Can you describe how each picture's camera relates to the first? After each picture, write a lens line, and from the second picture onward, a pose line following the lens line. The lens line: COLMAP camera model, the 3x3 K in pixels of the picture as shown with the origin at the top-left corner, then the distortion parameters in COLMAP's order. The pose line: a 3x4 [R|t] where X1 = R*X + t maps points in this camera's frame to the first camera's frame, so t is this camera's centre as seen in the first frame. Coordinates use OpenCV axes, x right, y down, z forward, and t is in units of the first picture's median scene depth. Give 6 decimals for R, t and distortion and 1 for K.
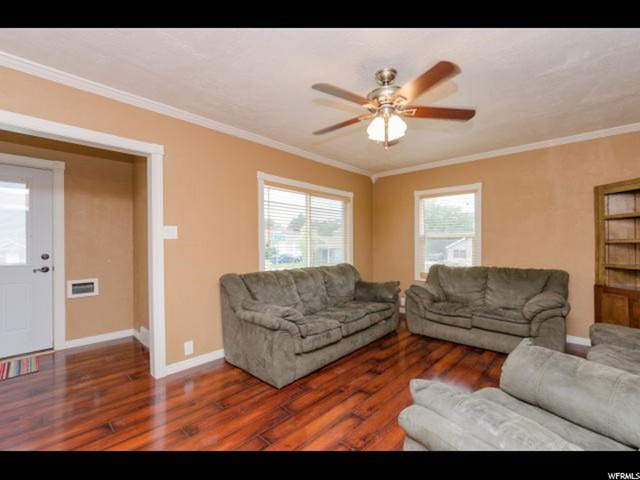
lens RADIAL K [[287.0, 0, 317.9], [0, 287.0, 242.6], [0, 0, 1]] dist [-0.001437, -0.001072]
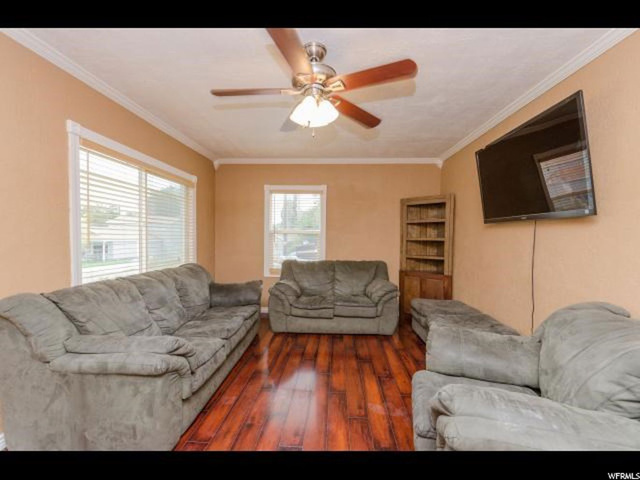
lens RADIAL K [[287.0, 0, 317.9], [0, 287.0, 242.6], [0, 0, 1]] dist [-0.001437, -0.001072]
pose [[0.755643, -0.003298, 0.654975, -0.208101], [-0.014275, 0.999667, 0.021503, -0.010239], [-0.654828, -0.025598, 0.755344, 0.194841]]
